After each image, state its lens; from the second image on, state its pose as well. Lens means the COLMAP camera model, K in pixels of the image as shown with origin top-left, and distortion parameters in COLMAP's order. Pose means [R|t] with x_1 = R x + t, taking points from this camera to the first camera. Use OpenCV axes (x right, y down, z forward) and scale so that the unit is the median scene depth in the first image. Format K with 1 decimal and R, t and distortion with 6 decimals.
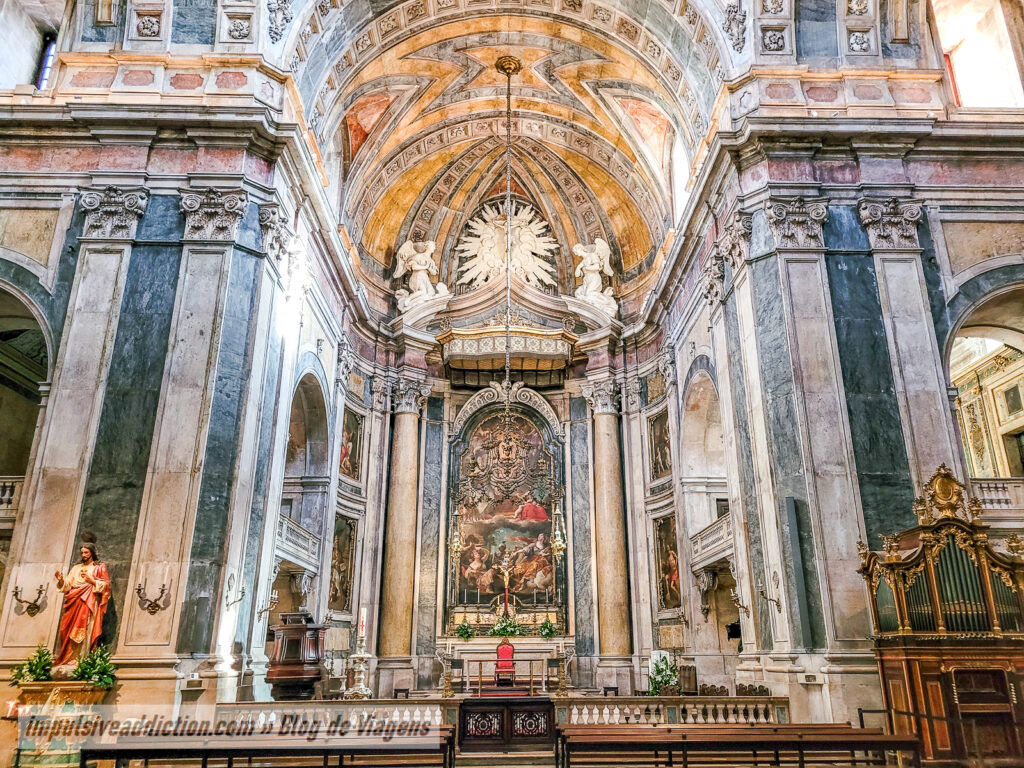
lens RADIAL K [[782.6, 0, 509.3], [0, 782.6, 383.9], [0, 0, 1]] dist [0.058236, -0.042314]
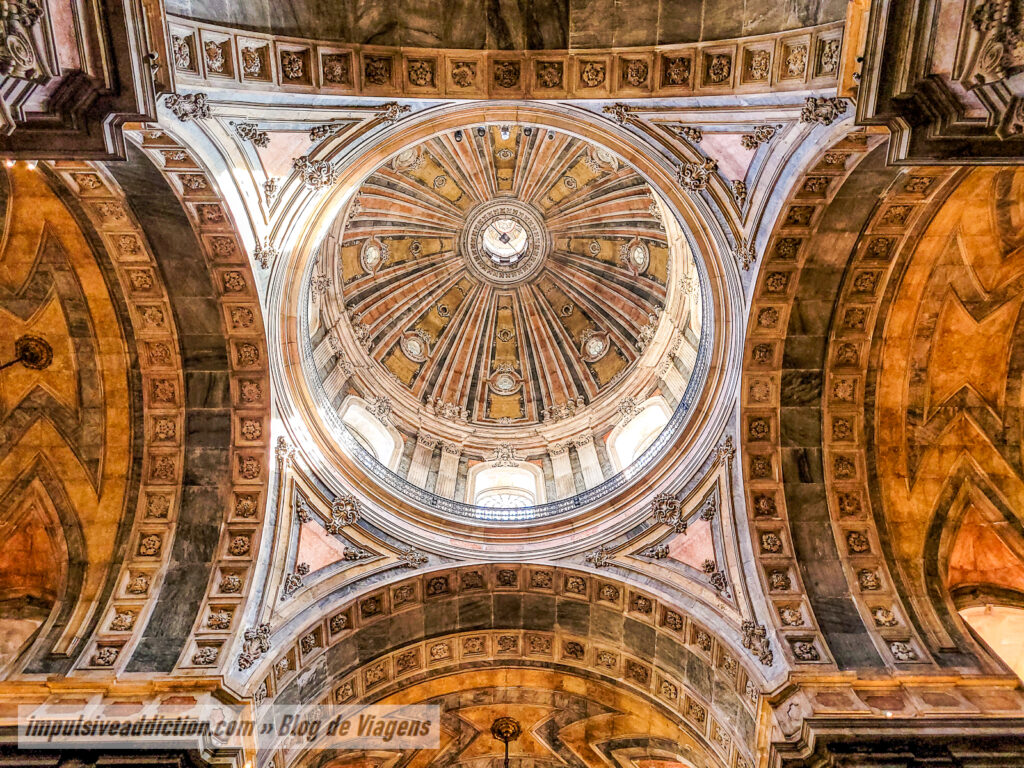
lens RADIAL K [[782.6, 0, 509.3], [0, 782.6, 383.9], [0, 0, 1]] dist [0.058236, -0.042314]
pose [[0.999945, -0.007230, 0.007540, -0.001594], [0.010398, 0.620018, -0.784519, 0.059343], [0.000997, 0.784554, 0.620059, 0.176109]]
